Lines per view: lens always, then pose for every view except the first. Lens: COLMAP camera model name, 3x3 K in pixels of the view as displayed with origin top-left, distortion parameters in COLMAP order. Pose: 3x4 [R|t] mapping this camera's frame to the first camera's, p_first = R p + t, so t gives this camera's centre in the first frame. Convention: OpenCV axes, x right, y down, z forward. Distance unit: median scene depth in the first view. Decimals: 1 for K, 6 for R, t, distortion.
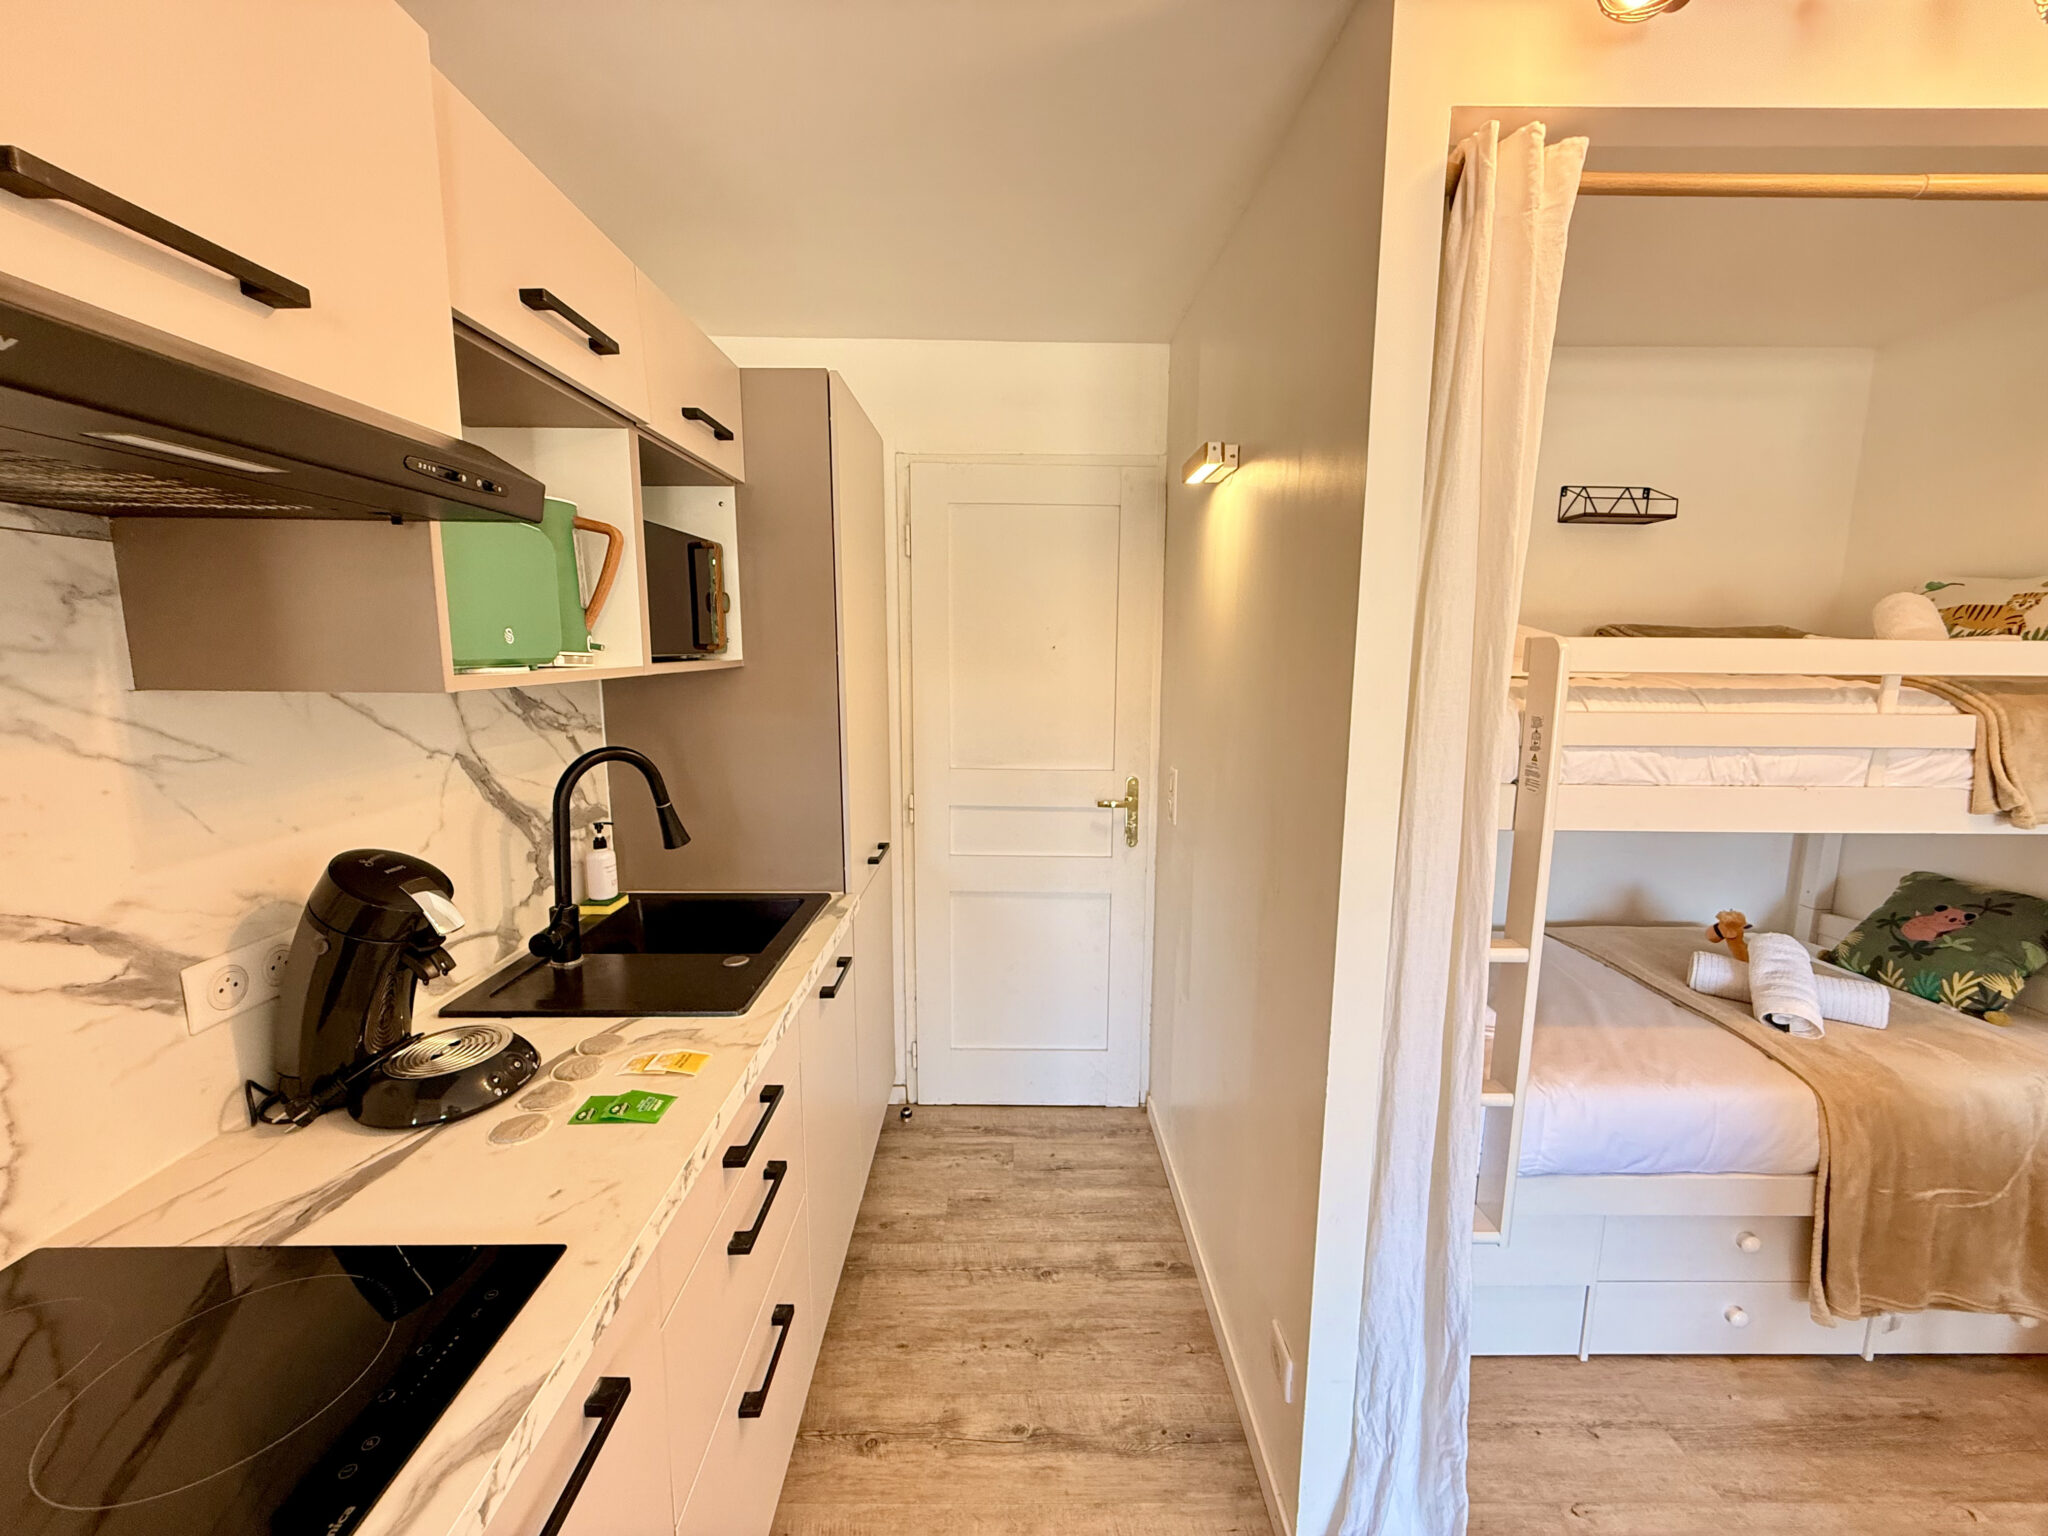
lens RADIAL K [[815.7, 0, 1019.2], [0, 815.7, 772.1], [0, 0, 1]] dist [0.000063, -0.000114]
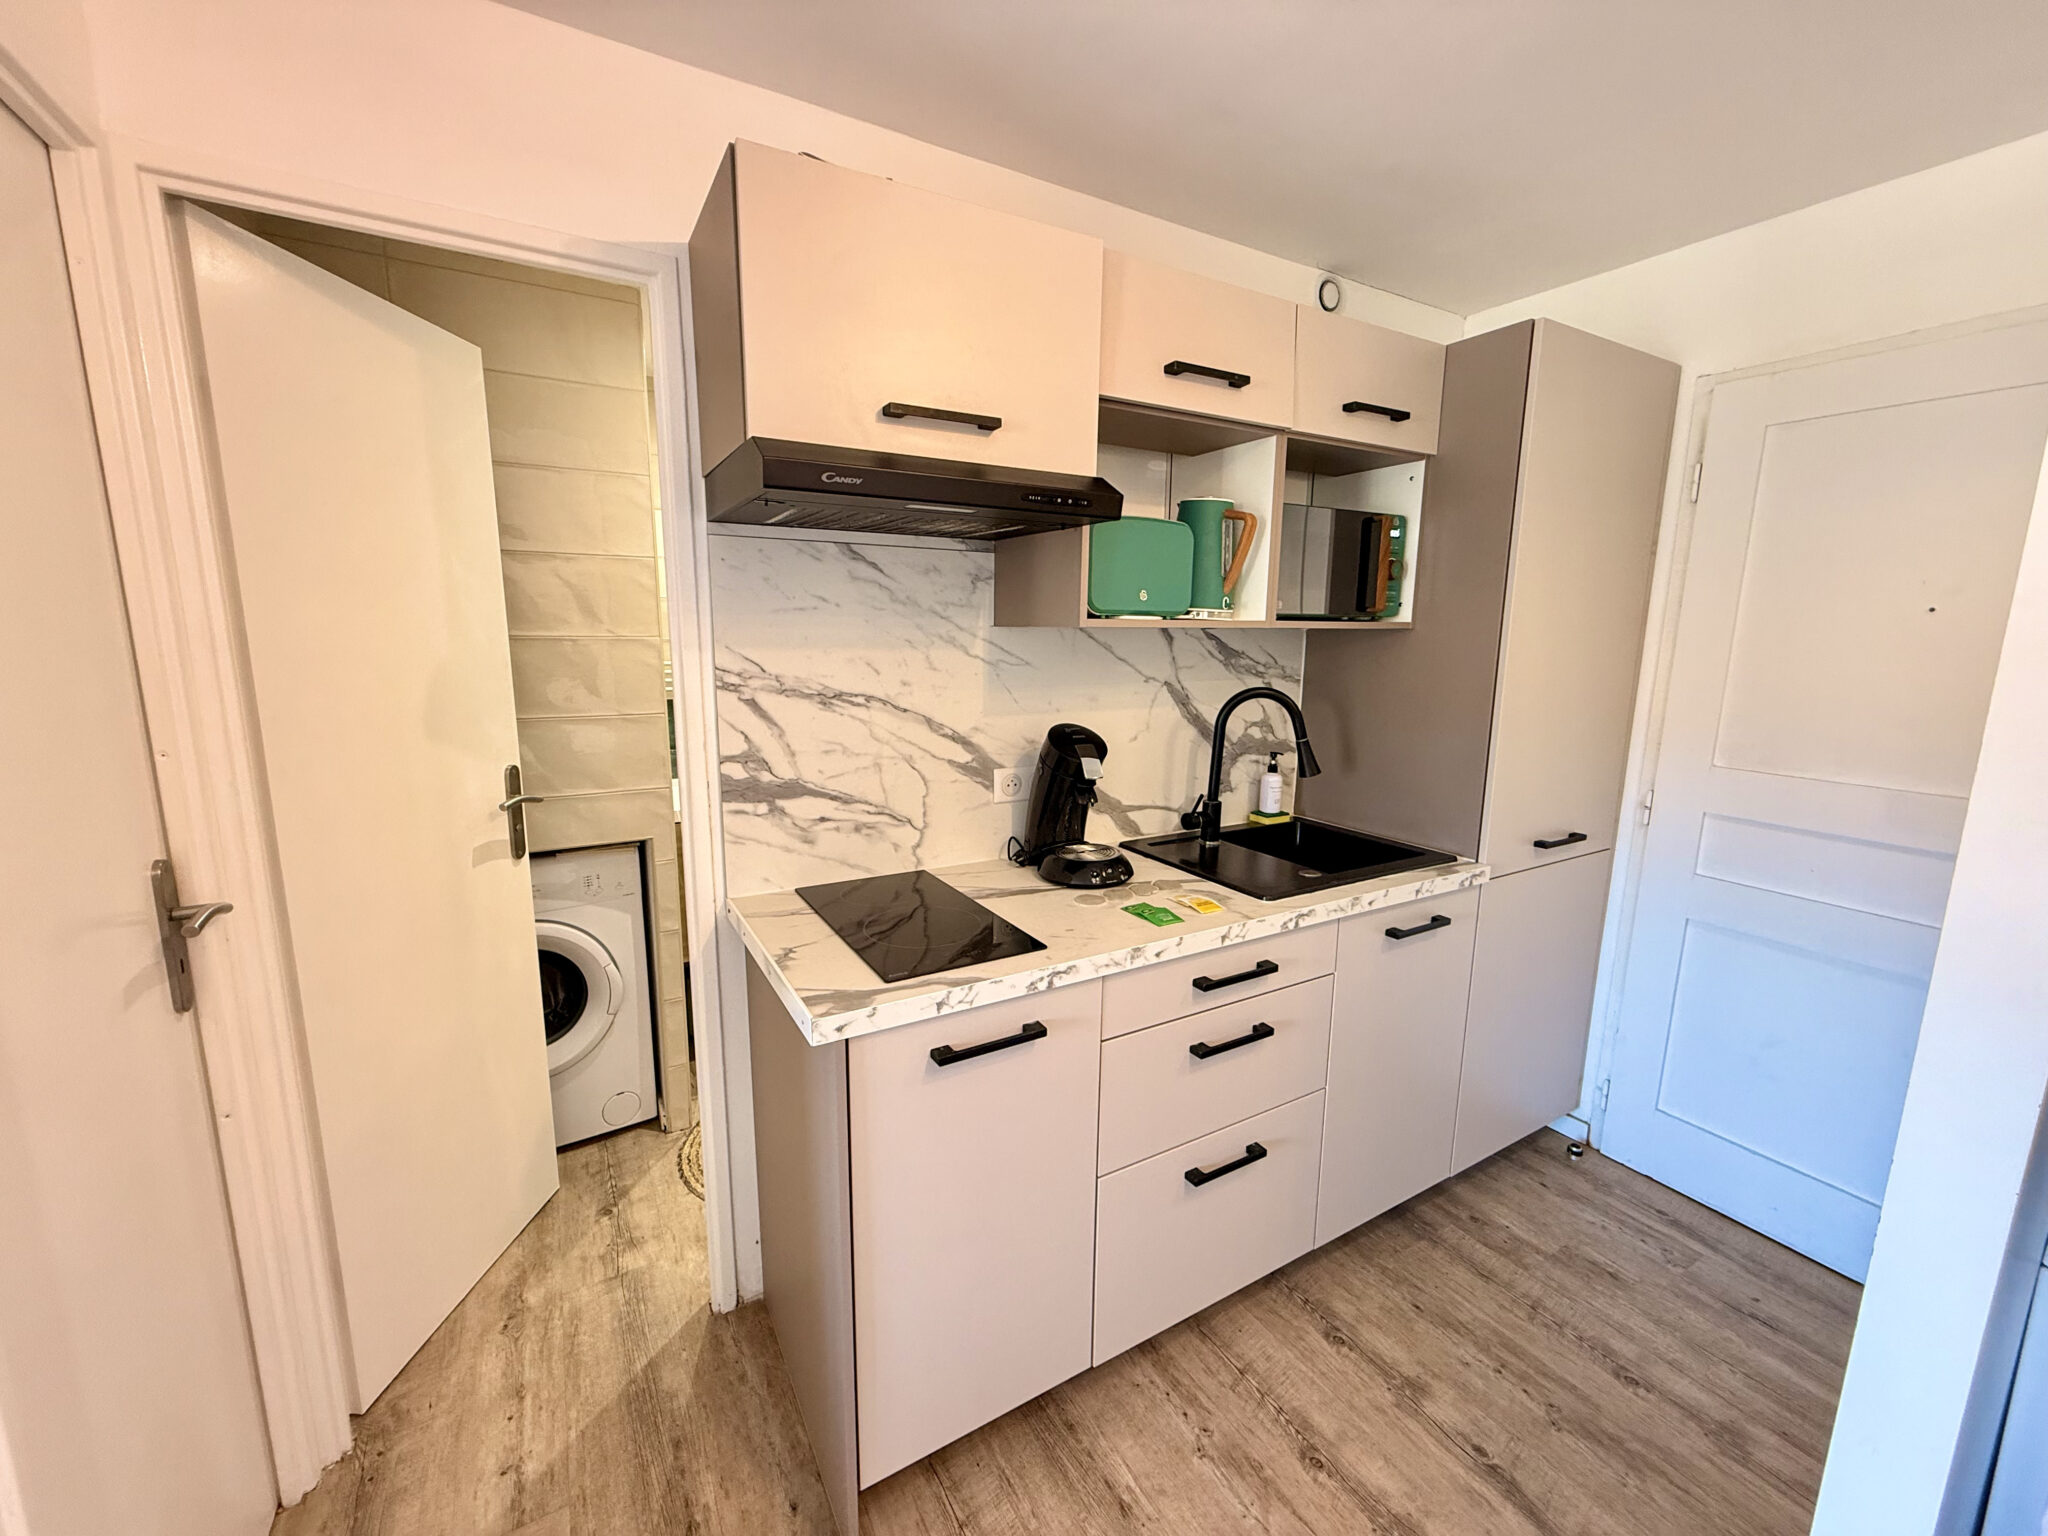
lens RADIAL K [[815.7, 0, 1019.2], [0, 815.7, 772.1], [0, 0, 1]] dist [0.000063, -0.000114]
pose [[0.495780, 0.149015, -0.855568, 0.415213], [-0.138798, 0.986101, 0.091320, 0.035947], [0.857285, 0.073476, 0.509573, 0.024929]]
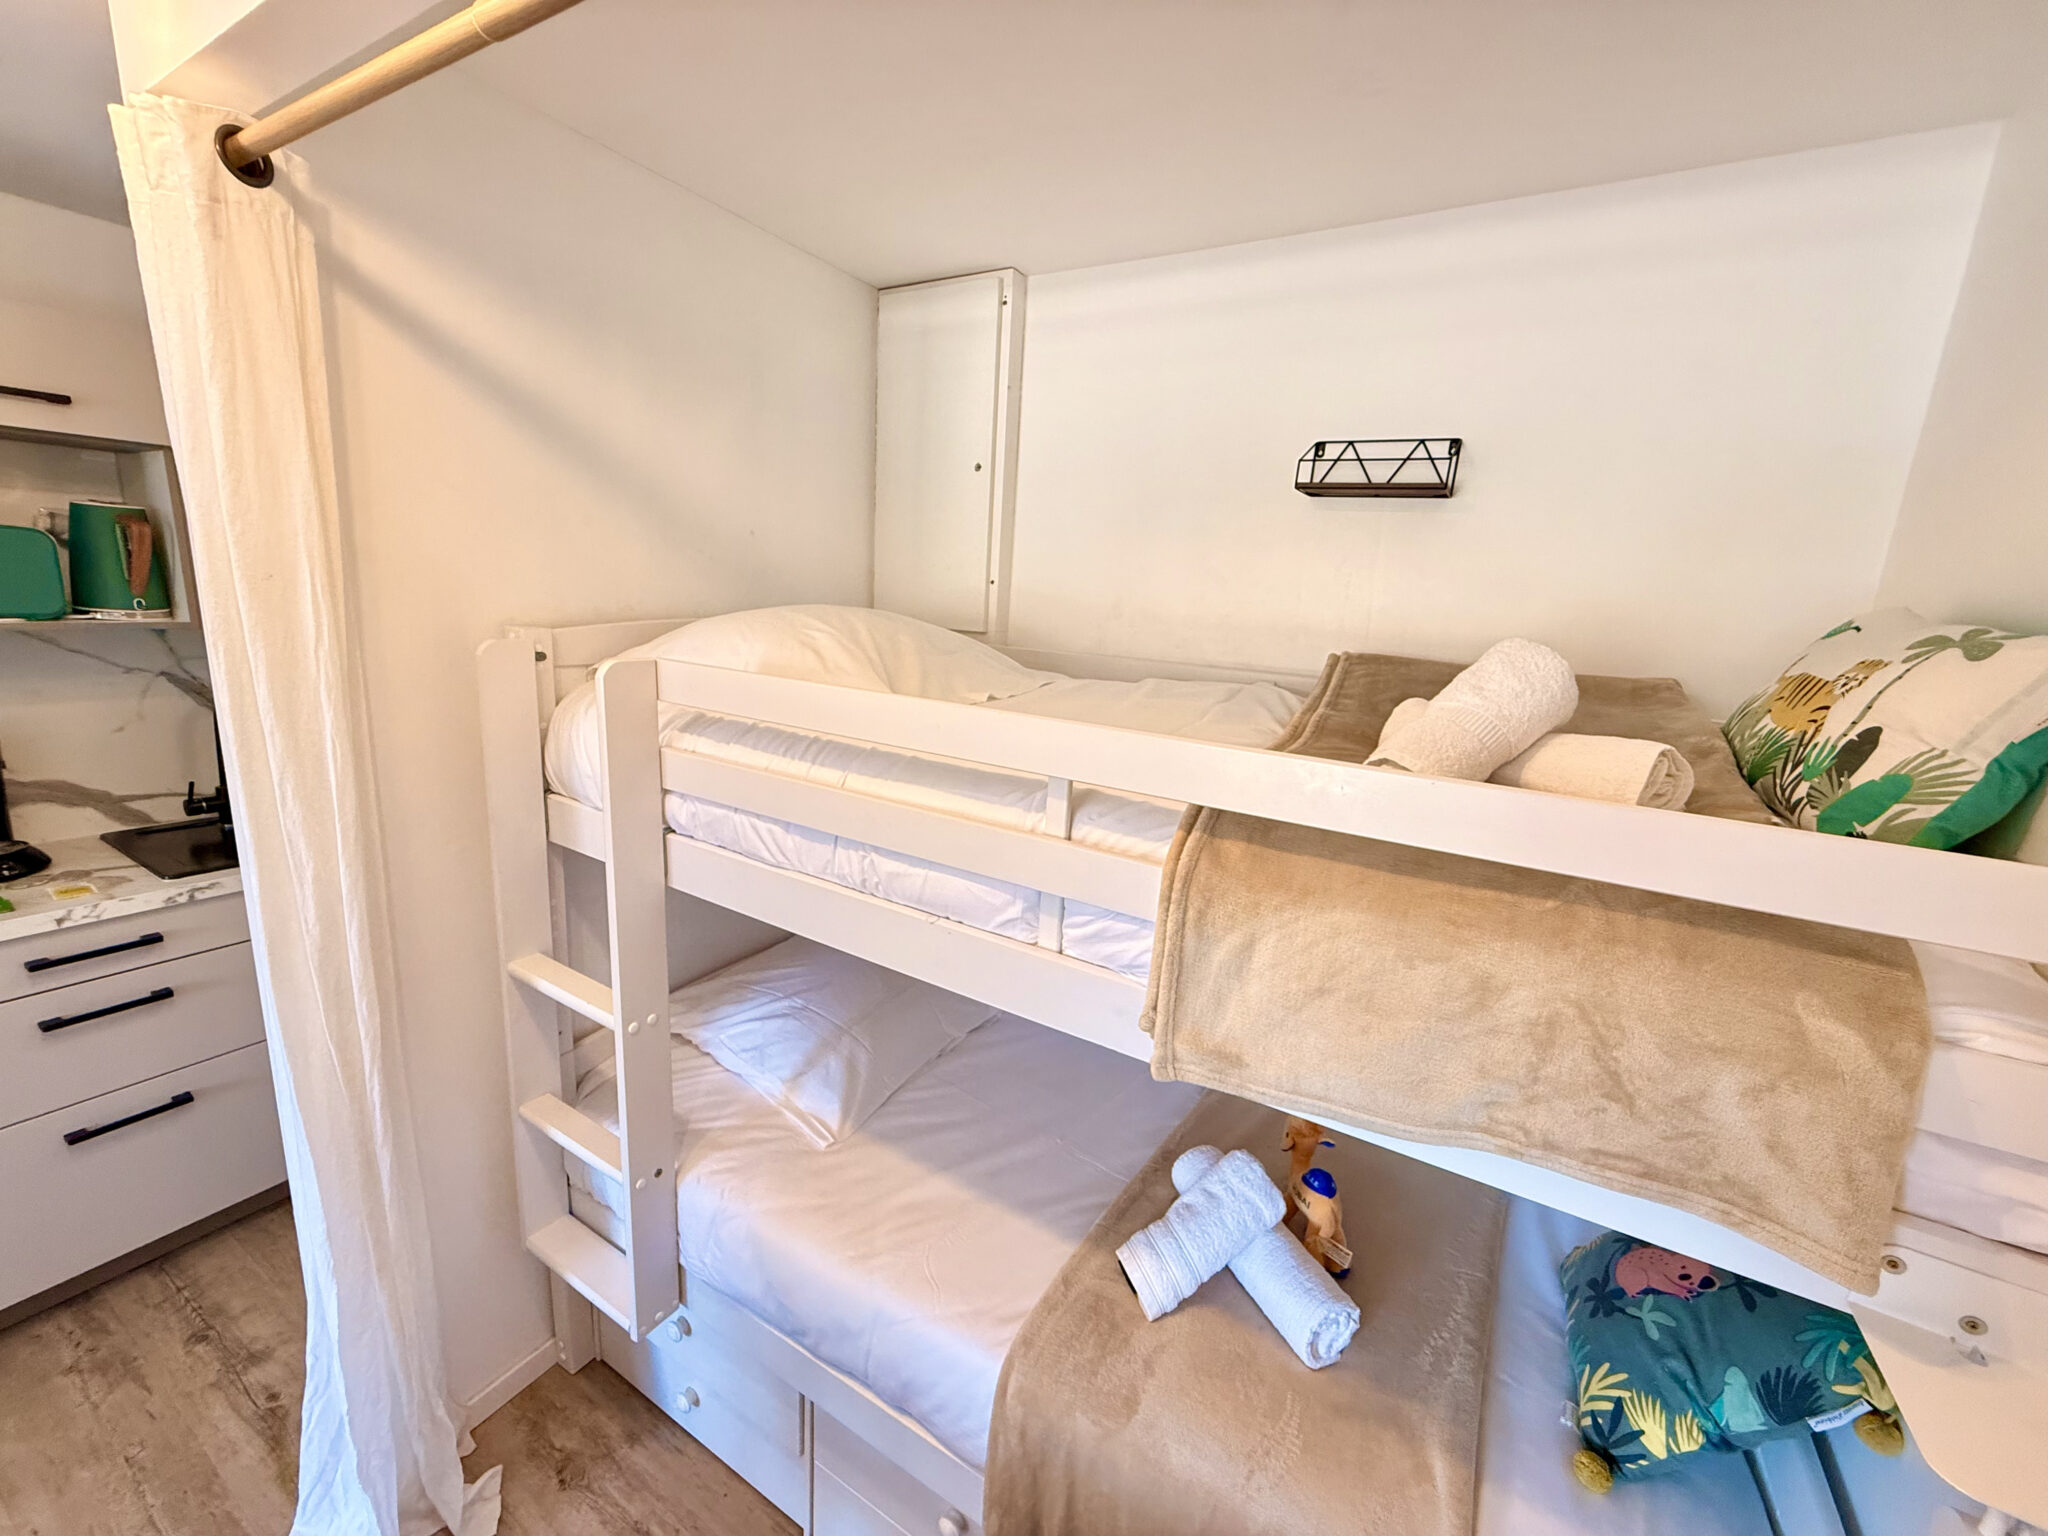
lens RADIAL K [[815.7, 0, 1019.2], [0, 815.7, 772.1], [0, 0, 1]] dist [0.000063, -0.000114]
pose [[0.853206, 0.158143, -0.497022, 1.271472], [-0.133957, 0.987402, 0.084218, -0.157892], [0.504079, -0.005276, 0.863642, 0.435836]]
